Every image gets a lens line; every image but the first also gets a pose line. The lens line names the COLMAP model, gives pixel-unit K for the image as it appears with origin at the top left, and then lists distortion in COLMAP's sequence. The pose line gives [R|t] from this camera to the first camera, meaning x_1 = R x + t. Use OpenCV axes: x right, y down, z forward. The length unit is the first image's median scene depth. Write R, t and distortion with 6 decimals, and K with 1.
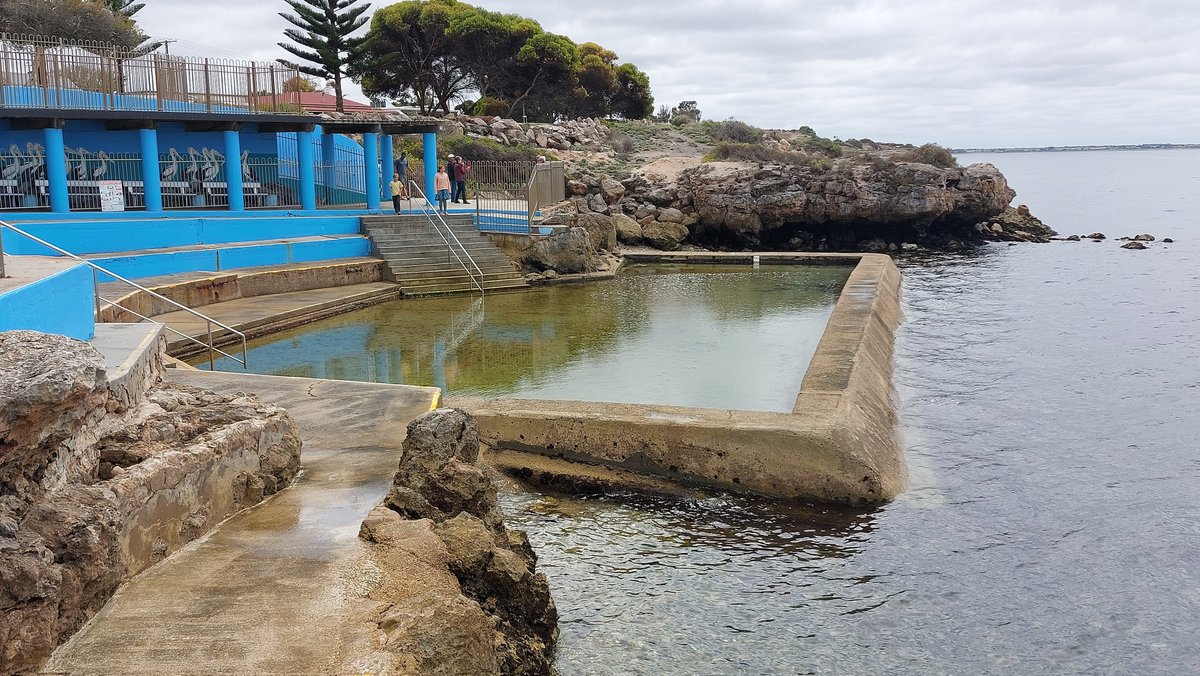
lens RADIAL K [[1086.1, 0, 600.0], [0, 1086.1, 338.0], [0, 0, 1]] dist [0.157626, -0.327343]
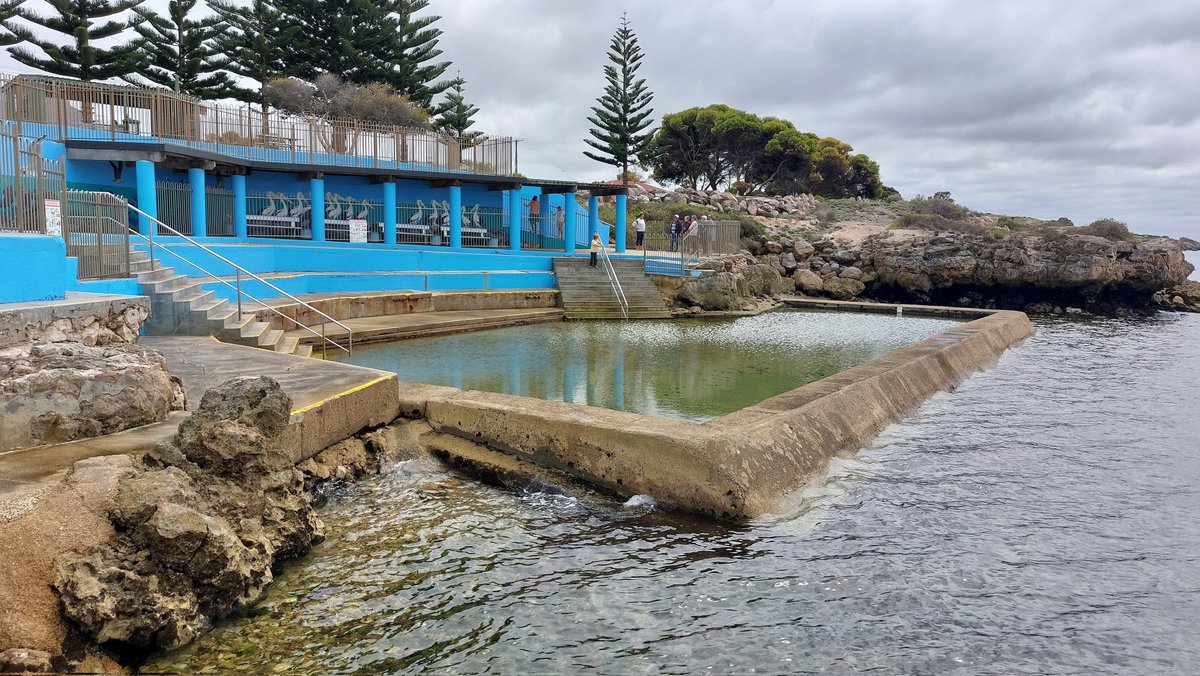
lens RADIAL K [[833.3, 0, 672.4], [0, 833.3, 339.0], [0, 0, 1]] dist [0.032237, -0.003611]
pose [[0.955350, 0.061007, -0.289109, 0.171343], [-0.076101, 0.996247, -0.041249, 0.010899], [0.285507, 0.061409, 0.956407, 0.111691]]
